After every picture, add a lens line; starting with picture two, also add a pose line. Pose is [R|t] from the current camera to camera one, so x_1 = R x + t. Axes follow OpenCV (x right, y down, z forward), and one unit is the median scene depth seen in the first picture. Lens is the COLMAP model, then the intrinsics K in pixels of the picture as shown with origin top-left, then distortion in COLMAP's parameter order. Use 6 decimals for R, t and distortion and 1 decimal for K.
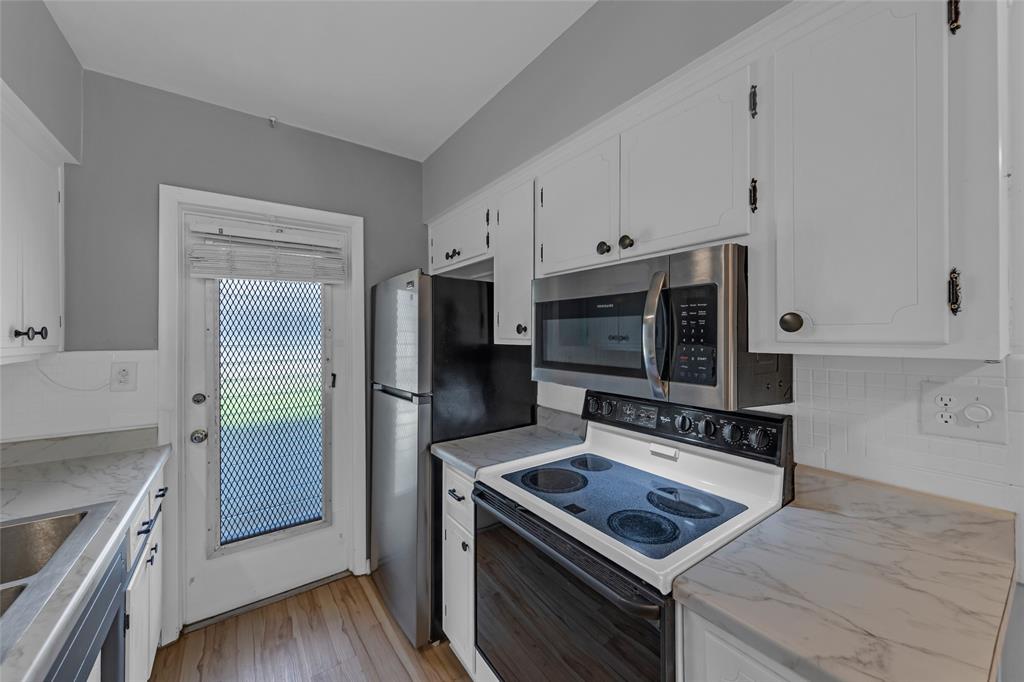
lens RADIAL K [[373.5, 0, 520.7], [0, 373.5, 336.5], [0, 0, 1]] dist [0.006721, -0.001700]
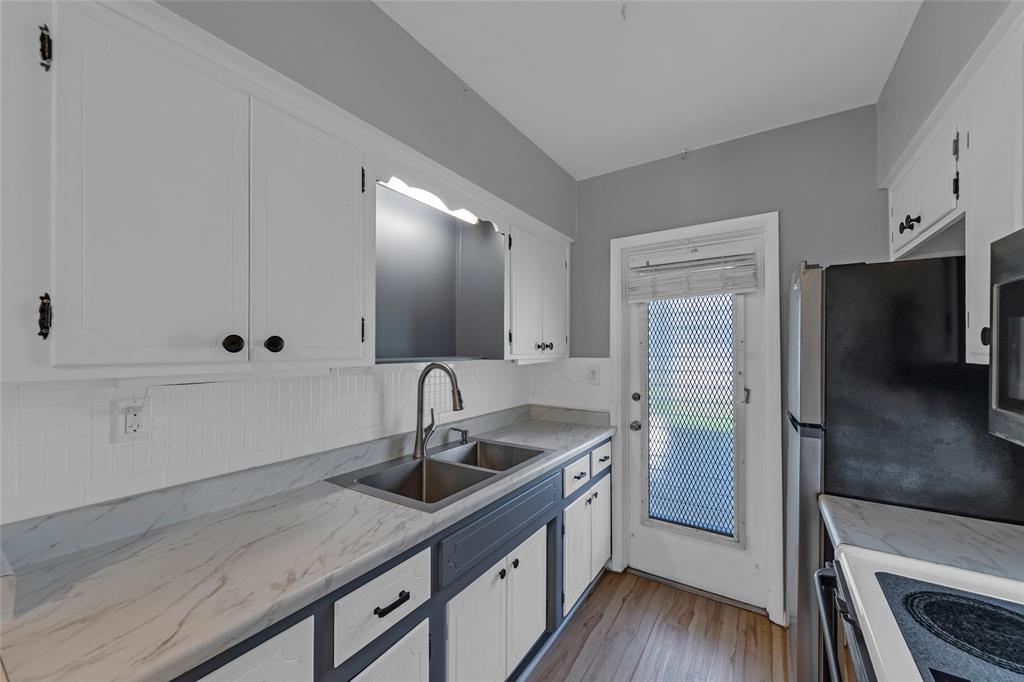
lens RADIAL K [[373.5, 0, 504.5], [0, 373.5, 350.0], [0, 0, 1]] dist [0.006721, -0.001700]
pose [[0.367993, 0.005902, -0.929810, 0.167241], [-0.004778, 0.999979, 0.004456, 0.001416], [0.929816, 0.002802, 0.368013, 0.103845]]
